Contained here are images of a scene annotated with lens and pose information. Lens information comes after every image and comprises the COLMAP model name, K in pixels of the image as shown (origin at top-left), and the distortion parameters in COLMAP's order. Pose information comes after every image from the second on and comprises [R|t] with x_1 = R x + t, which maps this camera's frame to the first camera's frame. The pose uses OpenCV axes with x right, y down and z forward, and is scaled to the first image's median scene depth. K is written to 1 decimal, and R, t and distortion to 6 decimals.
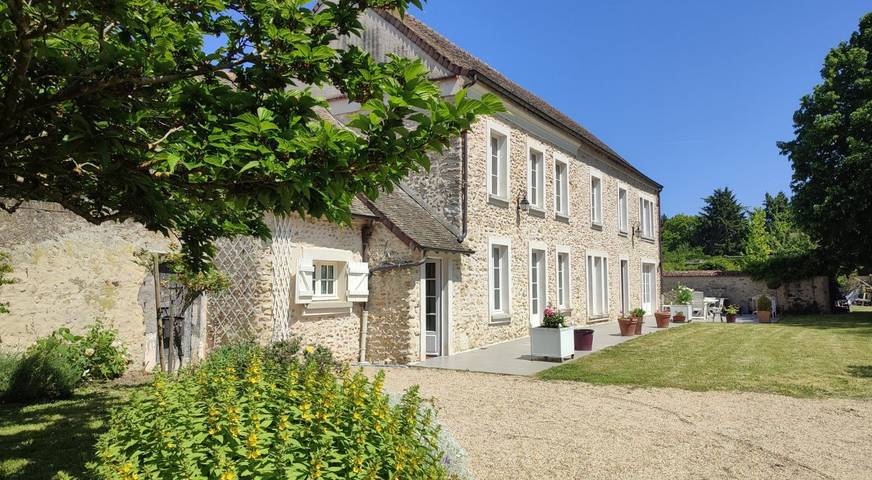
lens RADIAL K [[597.1, 0, 434.3], [0, 597.1, 239.4], [0, 0, 1]] dist [0.008036, -0.000794]
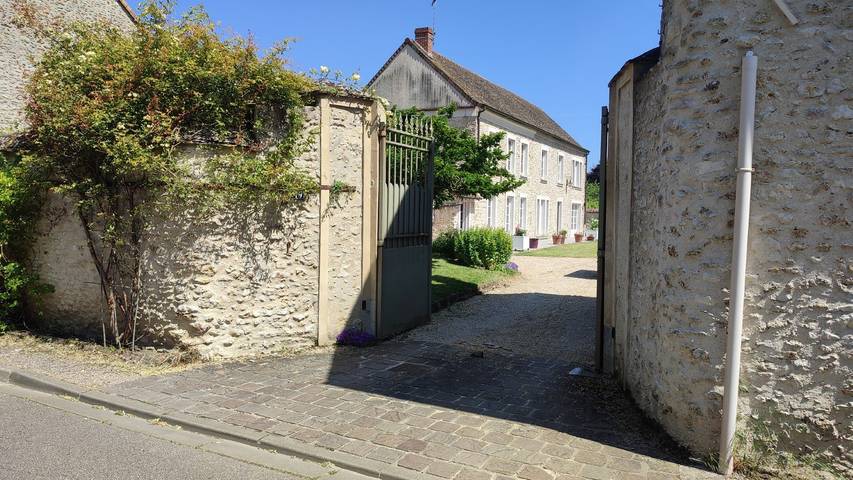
lens RADIAL K [[589.2, 0, 427.5], [0, 589.2, 240.7], [0, 0, 1]] dist [-0.005195, -0.000217]
pose [[0.997331, 0.017740, 0.070820, -0.168417], [-0.025990, 0.992754, 0.117322, -0.043671], [-0.068225, -0.118849, 0.990566, -0.639566]]
